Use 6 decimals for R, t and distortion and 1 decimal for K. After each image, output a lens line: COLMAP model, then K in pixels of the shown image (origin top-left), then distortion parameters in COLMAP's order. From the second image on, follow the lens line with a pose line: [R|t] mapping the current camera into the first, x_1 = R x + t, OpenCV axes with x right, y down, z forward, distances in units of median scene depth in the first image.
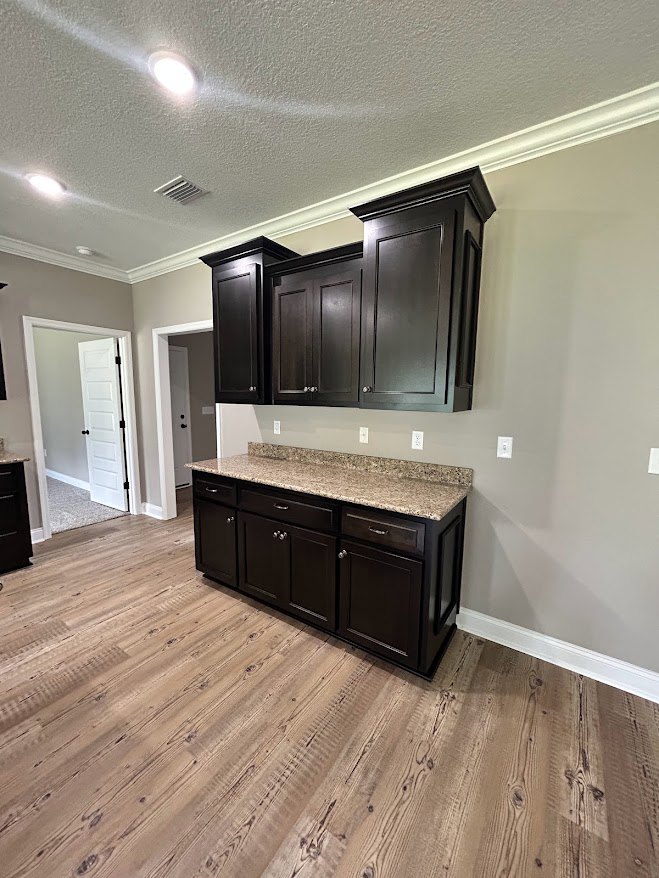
lens RADIAL K [[353.0, 0, 329.5], [0, 353.0, 439.0], [0, 0, 1]] dist [0.000172, 0.000659]
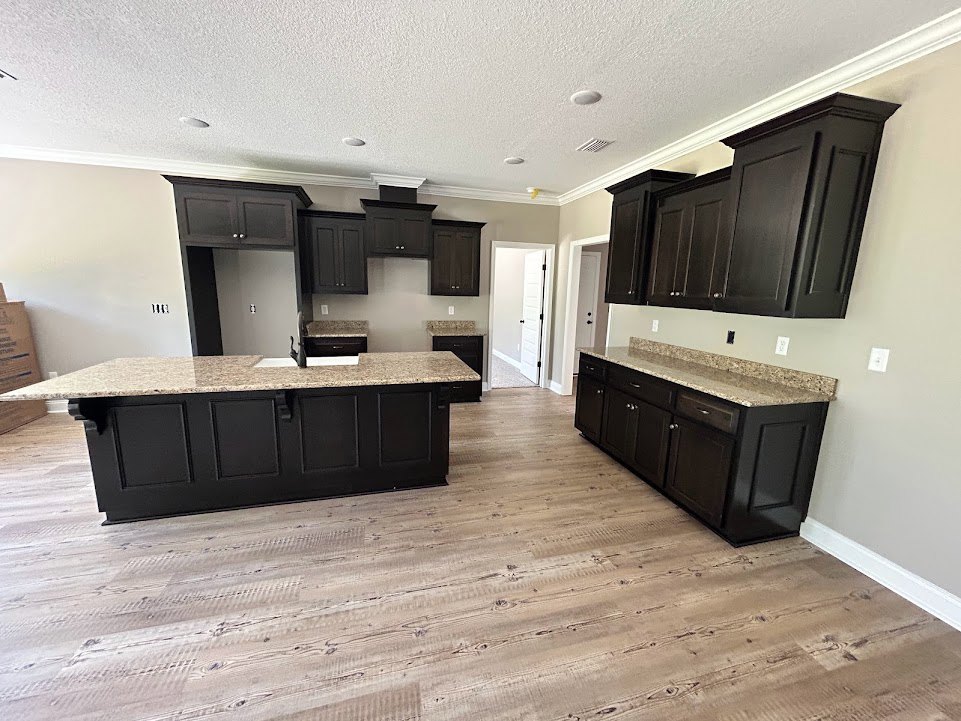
lens RADIAL K [[386.3, 0, 480.5], [0, 386.3, 360.5], [0, 0, 1]] dist [0.000172, 0.000659]
pose [[0.759742, 0.129286, -0.637242, 0.286626], [-0.098656, 0.991607, 0.083560, 0.036001], [0.642697, -0.000616, 0.766120, -0.397807]]
